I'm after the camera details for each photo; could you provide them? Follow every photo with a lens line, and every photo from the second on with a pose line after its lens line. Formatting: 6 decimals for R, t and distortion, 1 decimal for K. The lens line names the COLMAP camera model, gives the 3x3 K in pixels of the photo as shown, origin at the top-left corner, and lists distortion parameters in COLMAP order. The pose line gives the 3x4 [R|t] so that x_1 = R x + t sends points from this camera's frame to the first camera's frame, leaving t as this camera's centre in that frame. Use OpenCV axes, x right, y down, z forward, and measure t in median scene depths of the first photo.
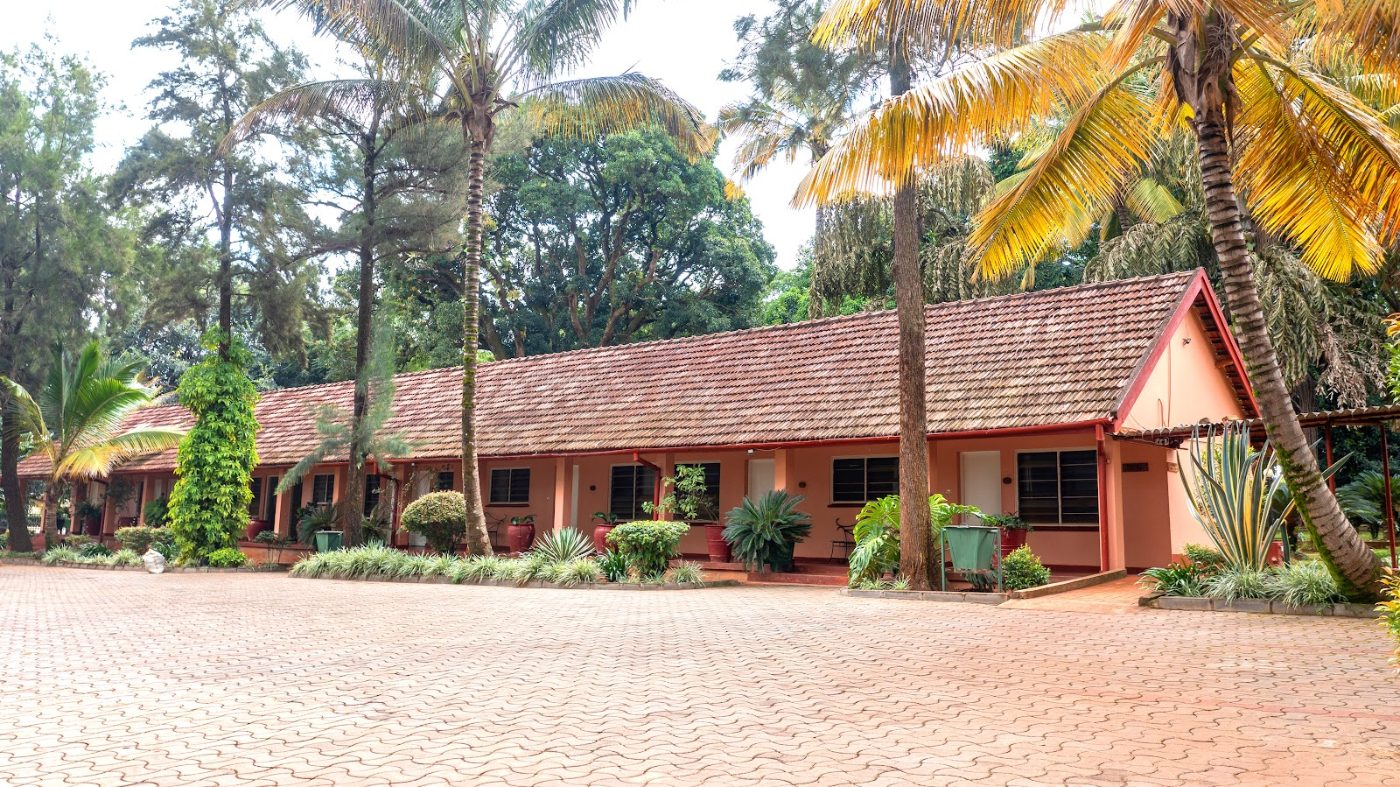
lens RADIAL K [[1147.9, 0, 706.3], [0, 1147.9, 331.7], [0, 0, 1]] dist [-0.008898, -0.002448]
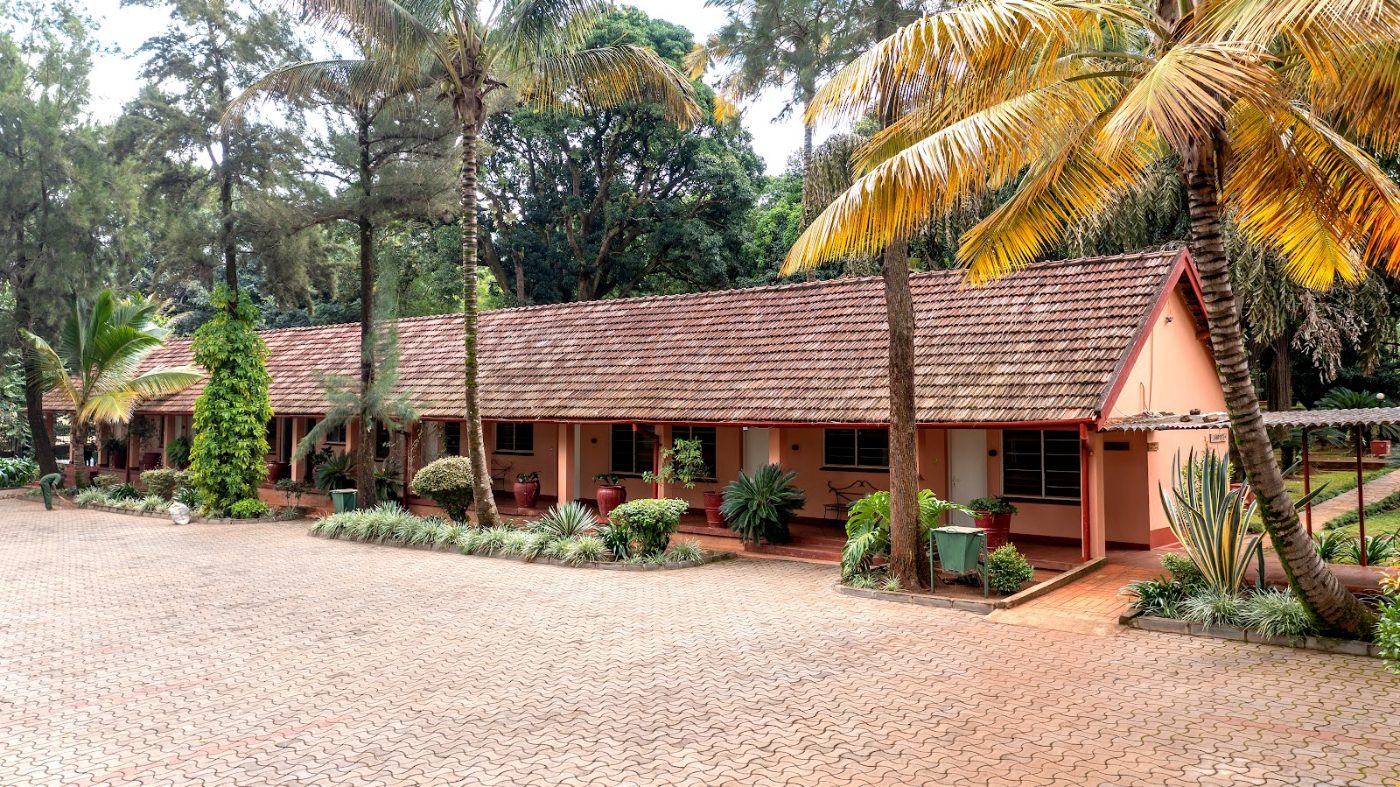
lens RADIAL K [[1106.8, 0, 695.9], [0, 1106.8, 328.9], [0, 0, 1]] dist [-0.010793, -0.005463]
pose [[0.999756, -0.021658, -0.004336, 0.000273], [0.022001, 0.993829, 0.108715, -0.087992], [0.001954, -0.108784, 0.994064, 0.014397]]
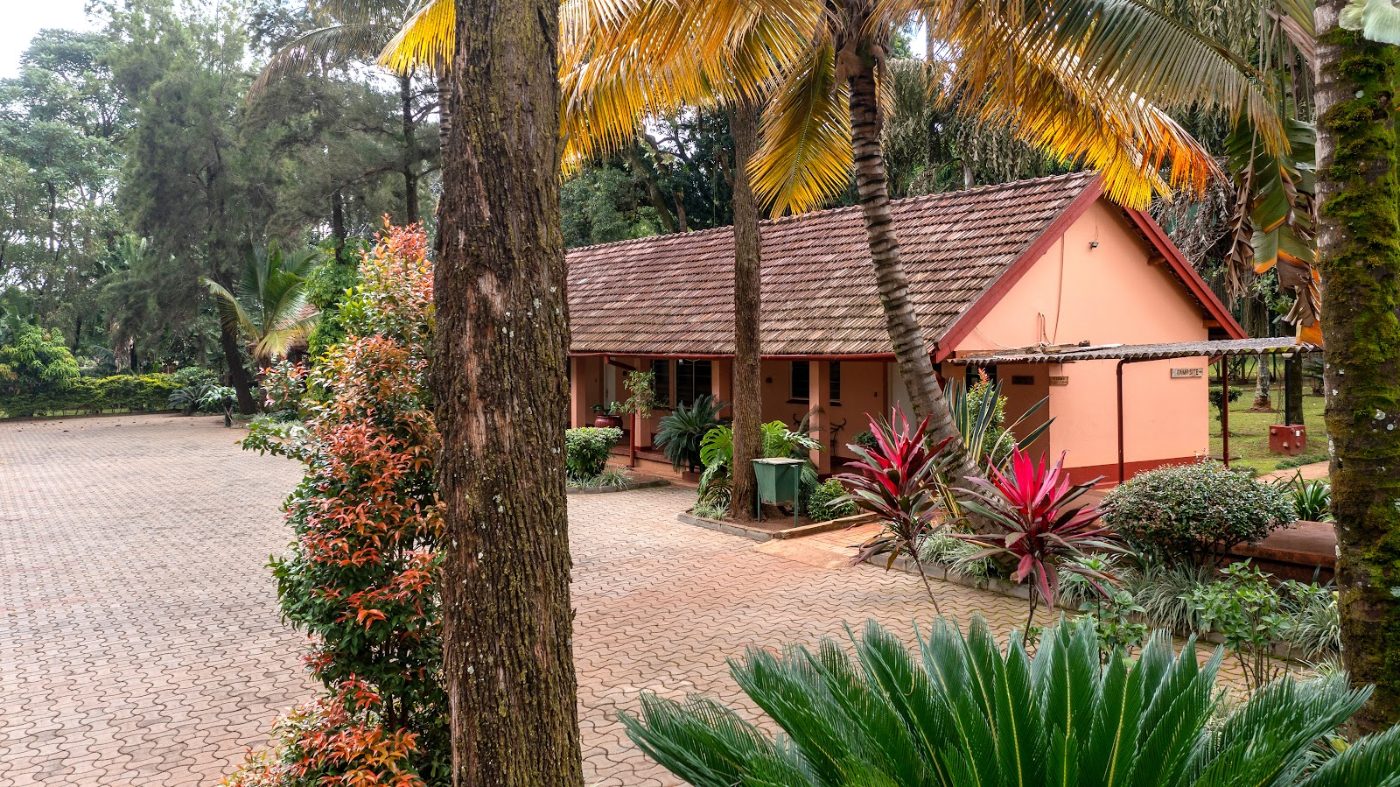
lens RADIAL K [[1106.8, 0, 695.9], [0, 1106.8, 328.9], [0, 0, 1]] dist [-0.010793, -0.005463]
pose [[0.963566, -0.025574, -0.266245, 0.302022], [0.068374, 0.985896, 0.152756, -0.074866], [0.258583, -0.165394, 0.951725, 0.029873]]
